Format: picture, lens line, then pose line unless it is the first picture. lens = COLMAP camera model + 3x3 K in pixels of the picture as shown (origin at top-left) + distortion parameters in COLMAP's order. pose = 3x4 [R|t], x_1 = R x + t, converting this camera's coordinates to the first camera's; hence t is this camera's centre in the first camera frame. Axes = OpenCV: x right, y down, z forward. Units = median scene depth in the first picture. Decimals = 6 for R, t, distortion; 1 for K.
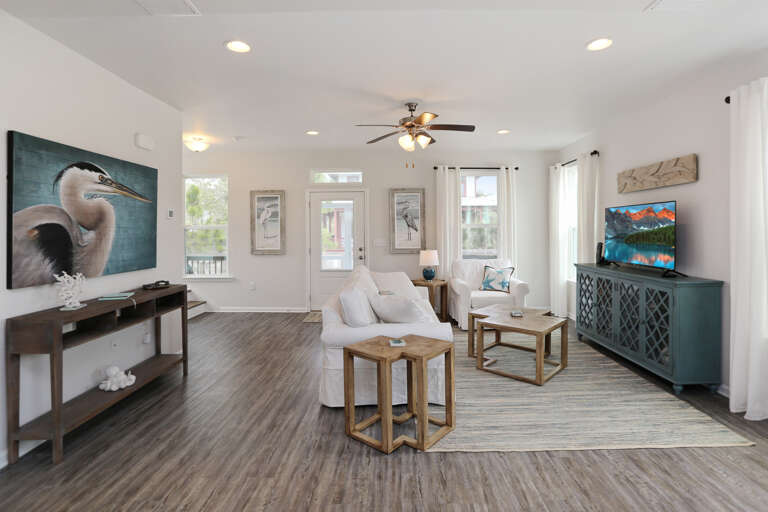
lens RADIAL K [[389.2, 0, 385.3], [0, 389.2, 233.3], [0, 0, 1]] dist [-0.020520, 0.000763]
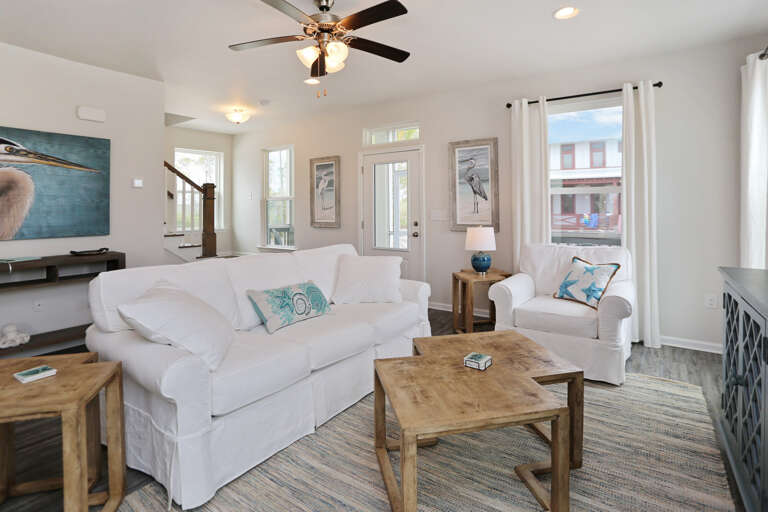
lens RADIAL K [[381.1, 0, 381.3], [0, 381.1, 203.5], [0, 0, 1]] dist [-0.026242, 0.000254]
pose [[0.818471, -0.006951, -0.574505, 0.325109], [-0.000246, 0.999922, -0.012450, 0.009790], [0.574547, 0.010331, 0.818406, 0.340208]]
